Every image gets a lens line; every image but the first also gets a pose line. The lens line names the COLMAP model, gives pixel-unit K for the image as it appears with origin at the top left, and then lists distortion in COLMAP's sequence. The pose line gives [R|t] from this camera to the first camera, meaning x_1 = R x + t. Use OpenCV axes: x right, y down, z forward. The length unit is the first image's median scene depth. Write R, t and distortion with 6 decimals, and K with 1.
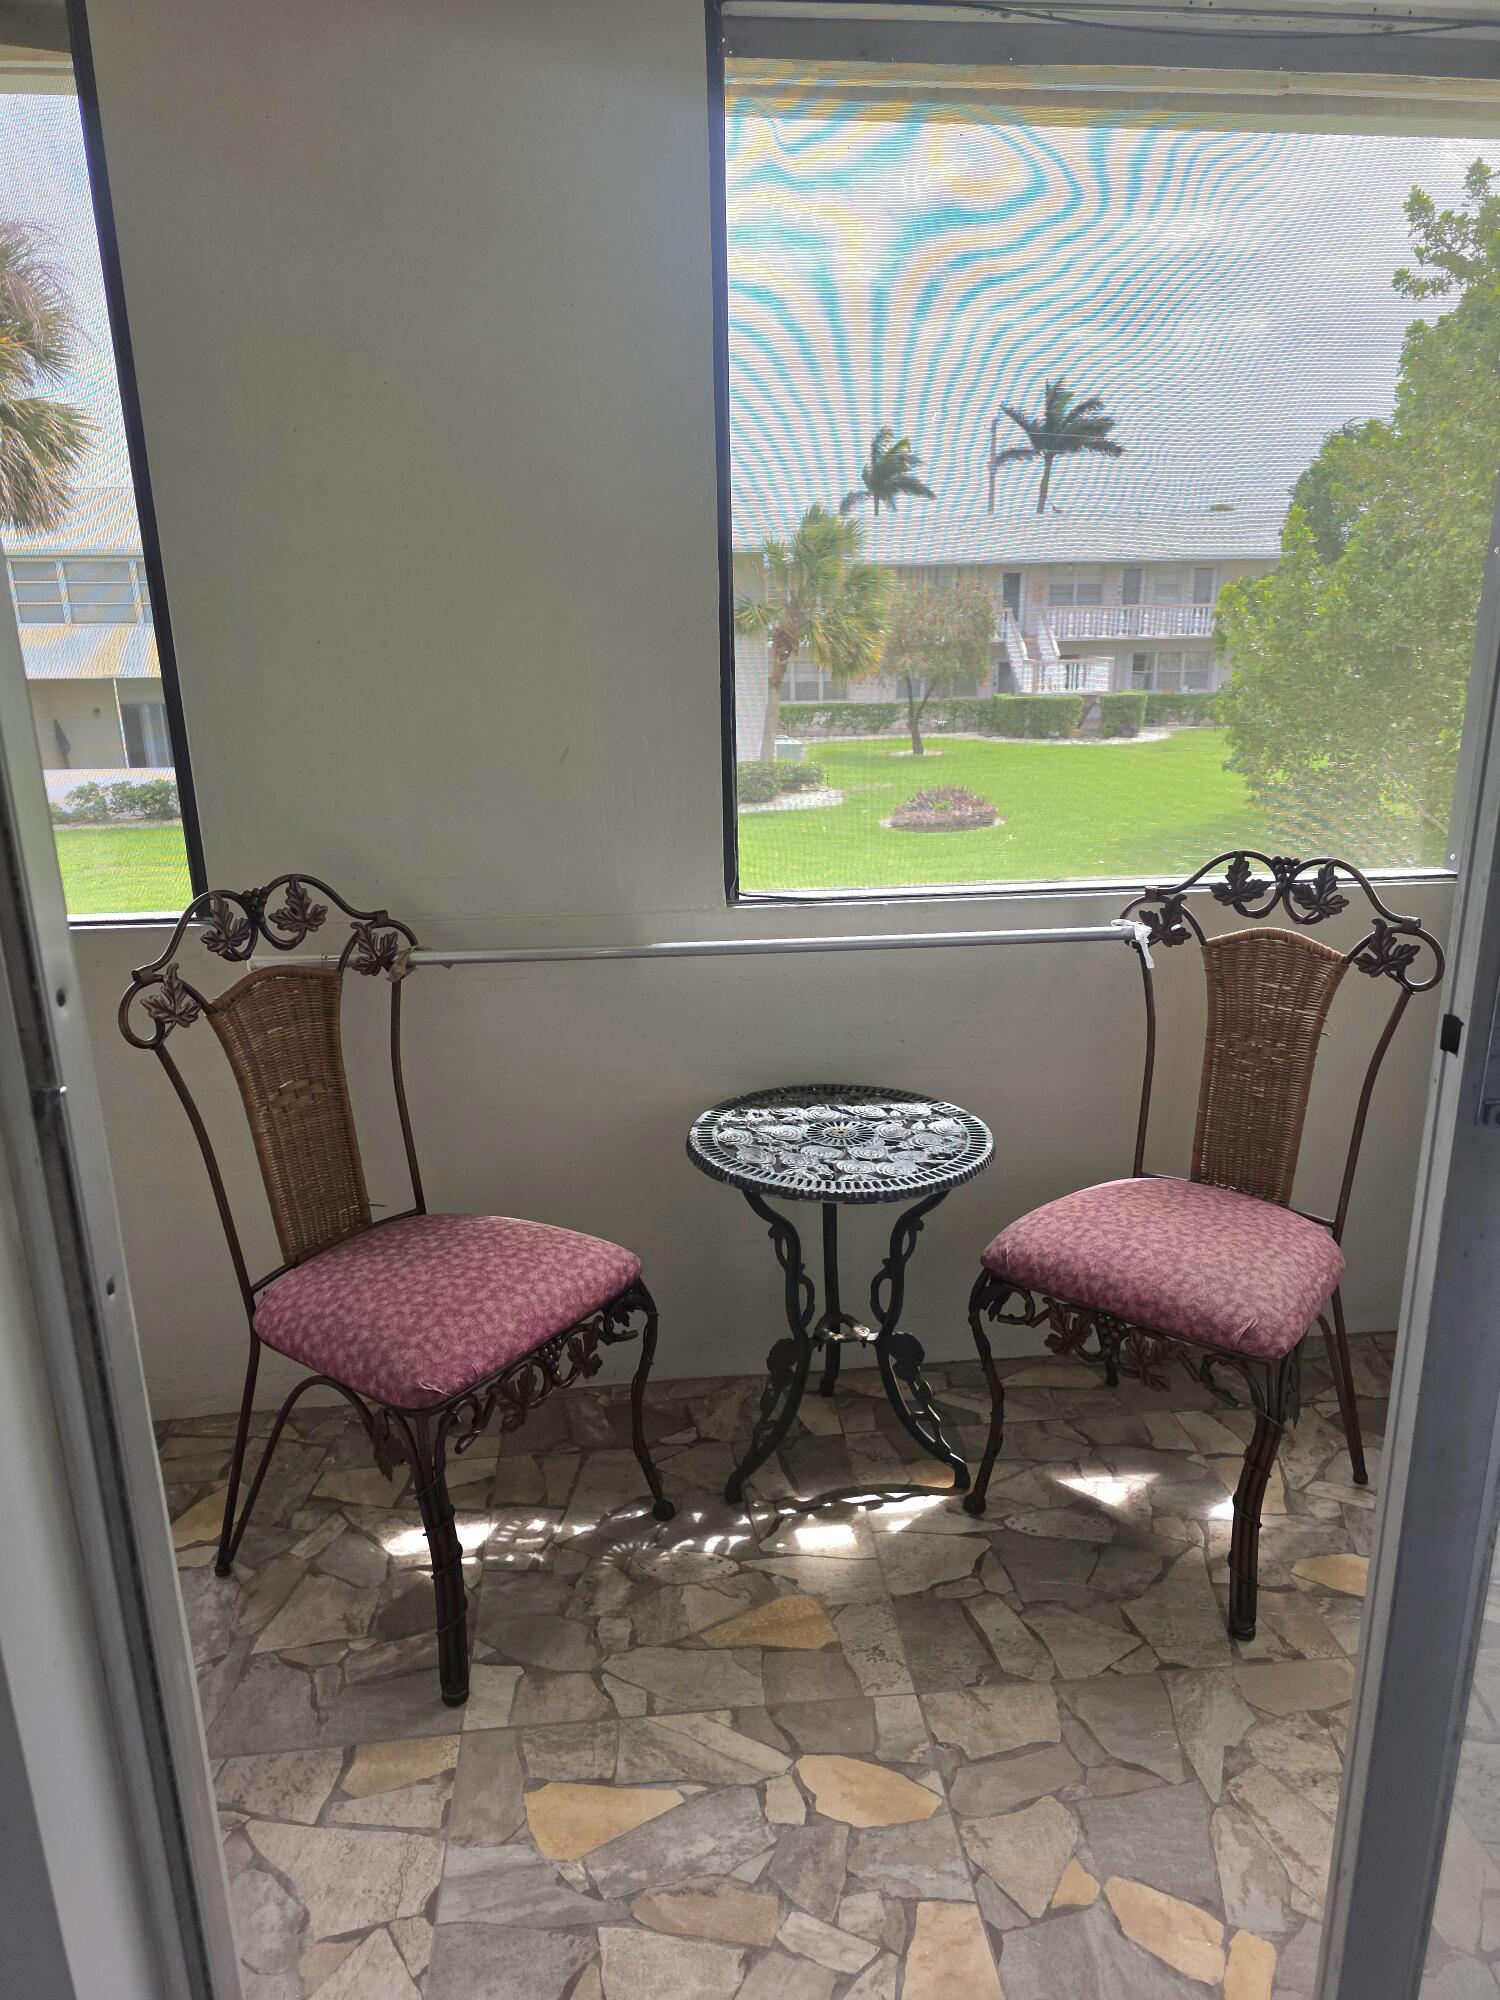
lens RADIAL K [[1339.1, 0, 756.2], [0, 1339.1, 1012.2], [0, 0, 1]] dist [0.054559, -0.047836]
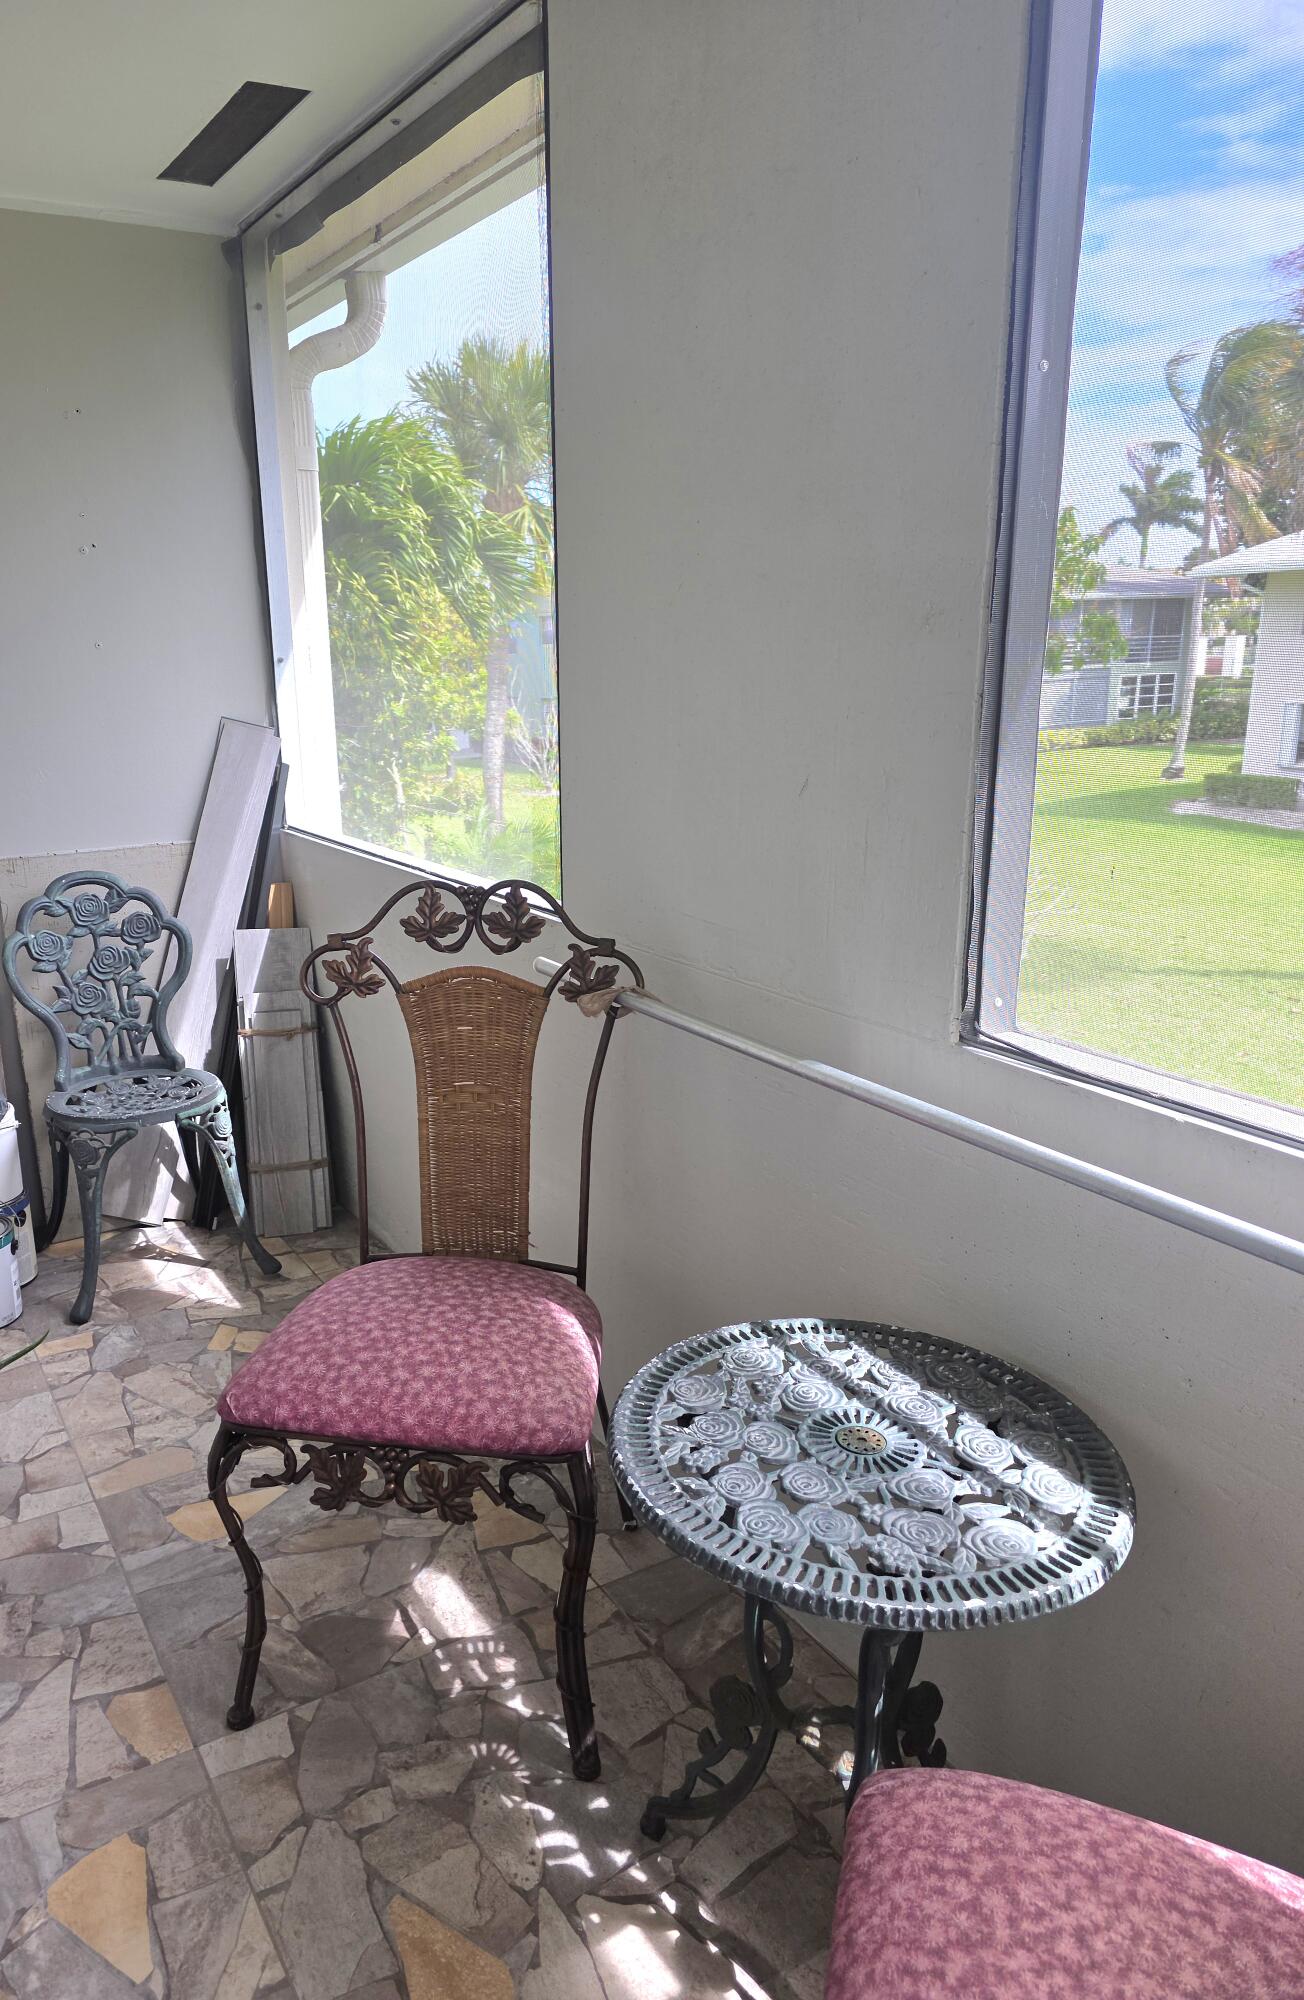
lens RADIAL K [[1364.4, 0, 647.5], [0, 1364.4, 1035.4], [0, 0, 1]] dist [0.049170, -0.044880]
pose [[0.403894, 0.257390, -0.877849, 0.548254], [-0.258443, 0.952616, 0.160404, -0.167861], [0.877540, 0.162087, 0.451277, 0.631092]]
